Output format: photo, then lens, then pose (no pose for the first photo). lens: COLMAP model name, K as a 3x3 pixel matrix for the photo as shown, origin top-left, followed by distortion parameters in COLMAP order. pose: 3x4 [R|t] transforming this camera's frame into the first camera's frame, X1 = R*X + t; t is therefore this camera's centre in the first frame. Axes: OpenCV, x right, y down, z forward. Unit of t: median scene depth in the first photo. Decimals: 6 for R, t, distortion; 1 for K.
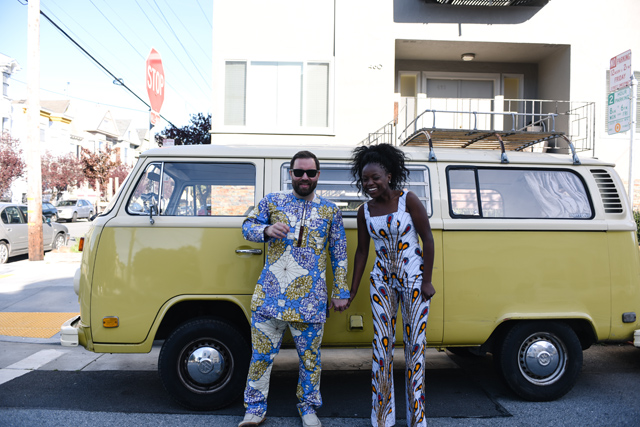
lens RADIAL K [[516.4, 0, 320.0], [0, 516.4, 213.5], [0, 0, 1]] dist [-0.034889, 0.000525]
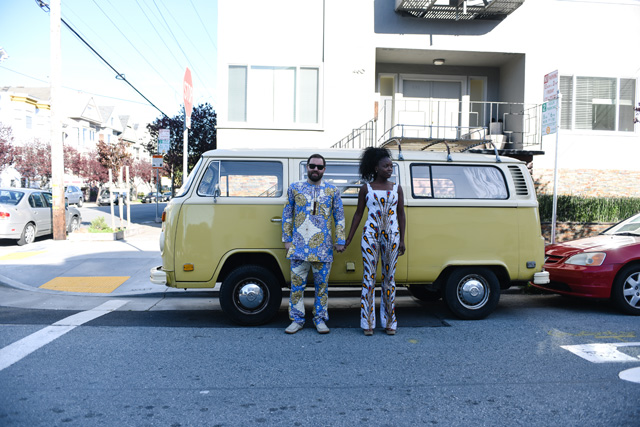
lens RADIAL K [[516.4, 0, 320.0], [0, 516.4, 213.5], [0, 0, 1]] dist [-0.034889, 0.000525]
pose [[0.999245, -0.001628, 0.038828, -0.067765], [0.000604, 0.999652, 0.026376, 0.011880], [-0.038858, -0.026333, 0.998898, -0.443447]]
